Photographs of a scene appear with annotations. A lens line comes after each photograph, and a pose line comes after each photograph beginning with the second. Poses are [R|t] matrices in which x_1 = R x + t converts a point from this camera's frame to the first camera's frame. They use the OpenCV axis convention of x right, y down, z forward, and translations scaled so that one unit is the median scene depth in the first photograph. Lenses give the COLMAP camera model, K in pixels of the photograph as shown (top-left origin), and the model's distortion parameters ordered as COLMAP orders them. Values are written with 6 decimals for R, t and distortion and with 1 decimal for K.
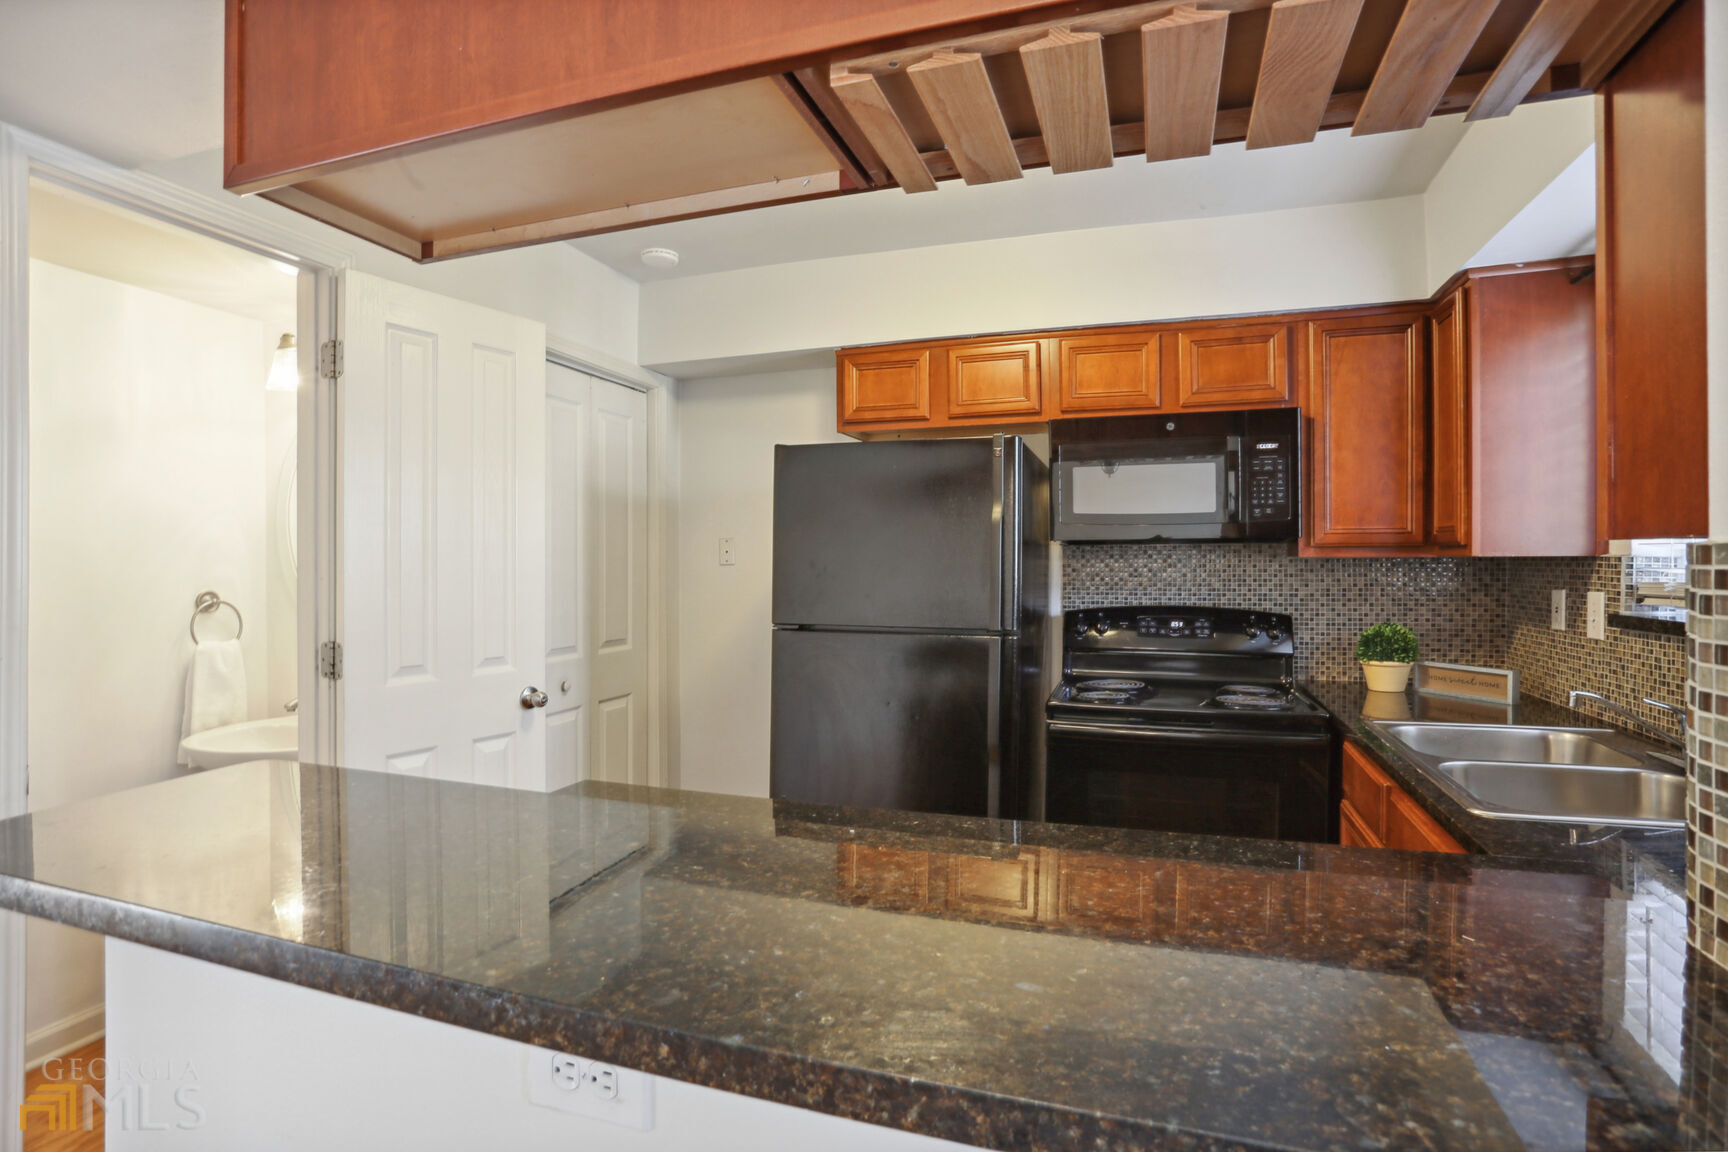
lens RADIAL K [[883.5, 0, 833.2], [0, 883.5, 565.6], [0, 0, 1]] dist [-0.000274, -0.000062]
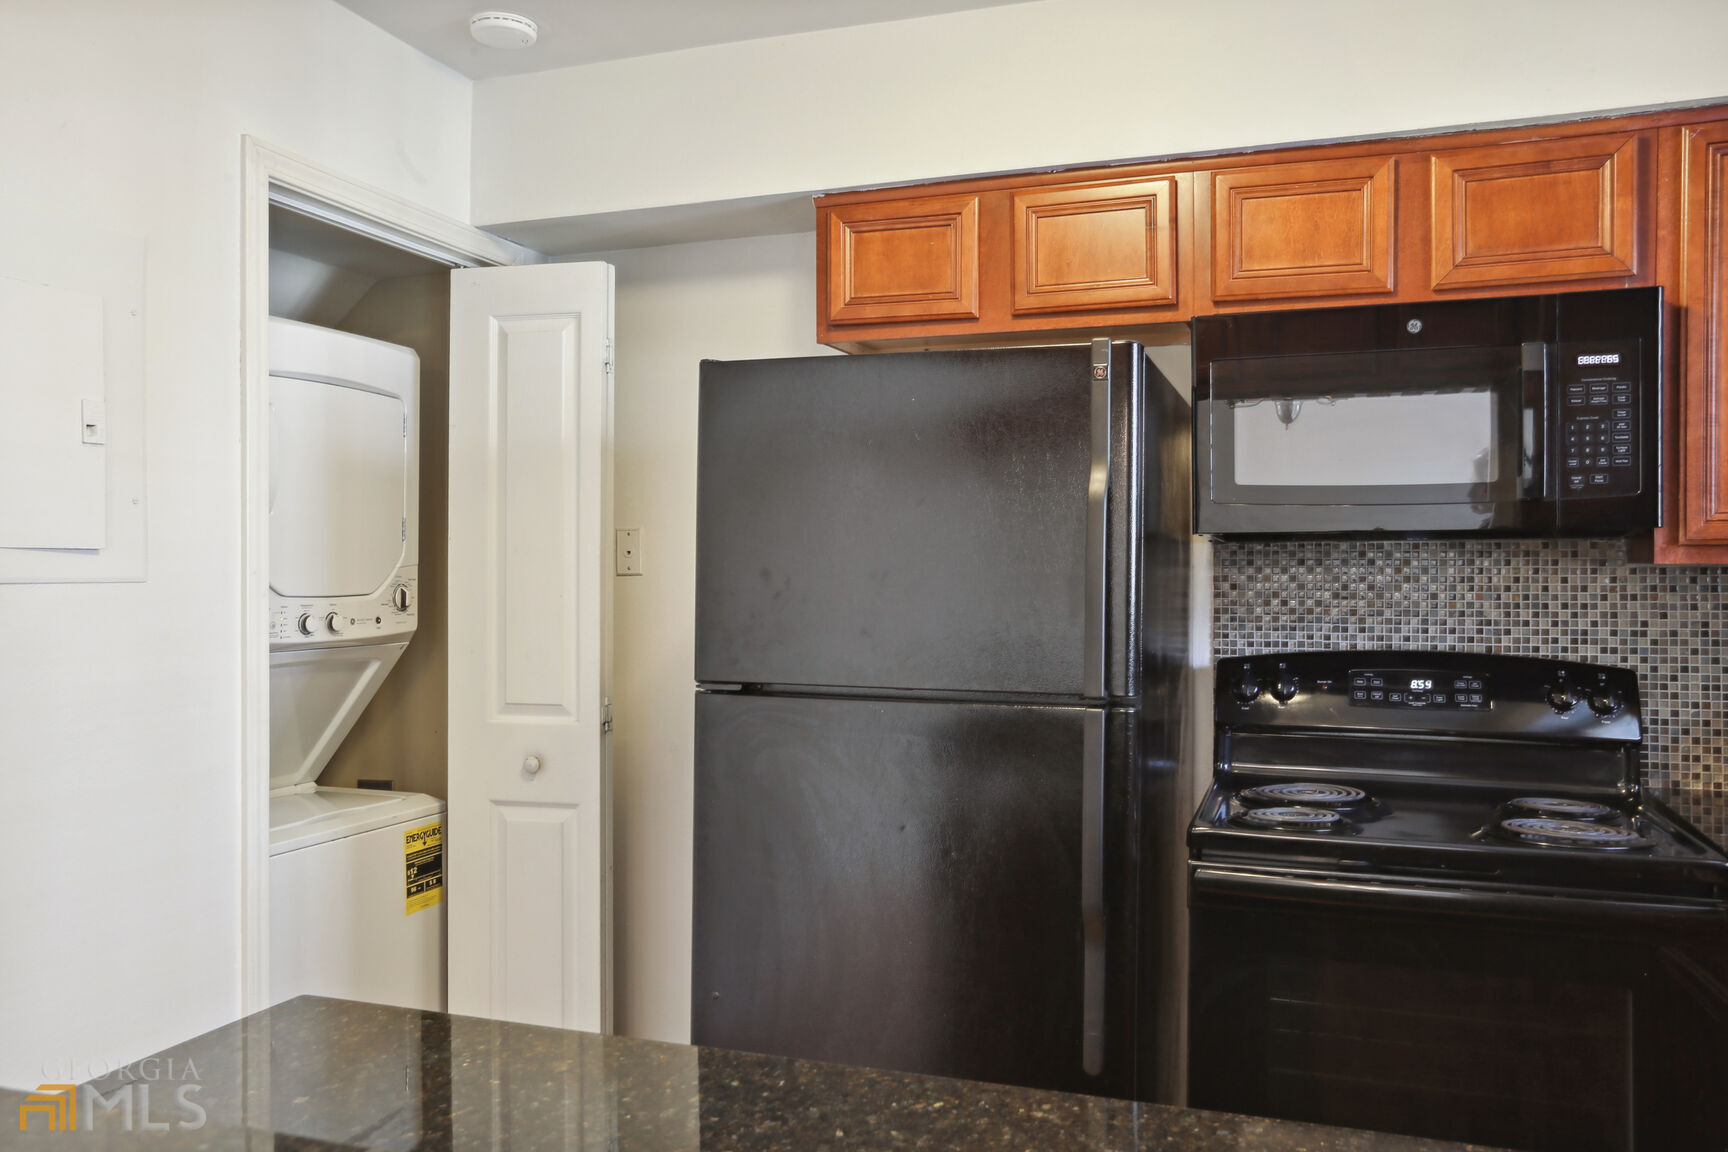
lens RADIAL K [[1378.7, 0, 864.0], [0, 1378.7, 576.0], [0, 0, 1]] dist [0.042927, 0.000163]
pose [[0.999824, 0.002399, 0.018614, 0.021656], [-0.002402, 0.999997, 0.000162, -0.001180], [-0.018613, -0.000207, 0.999827, 0.132796]]
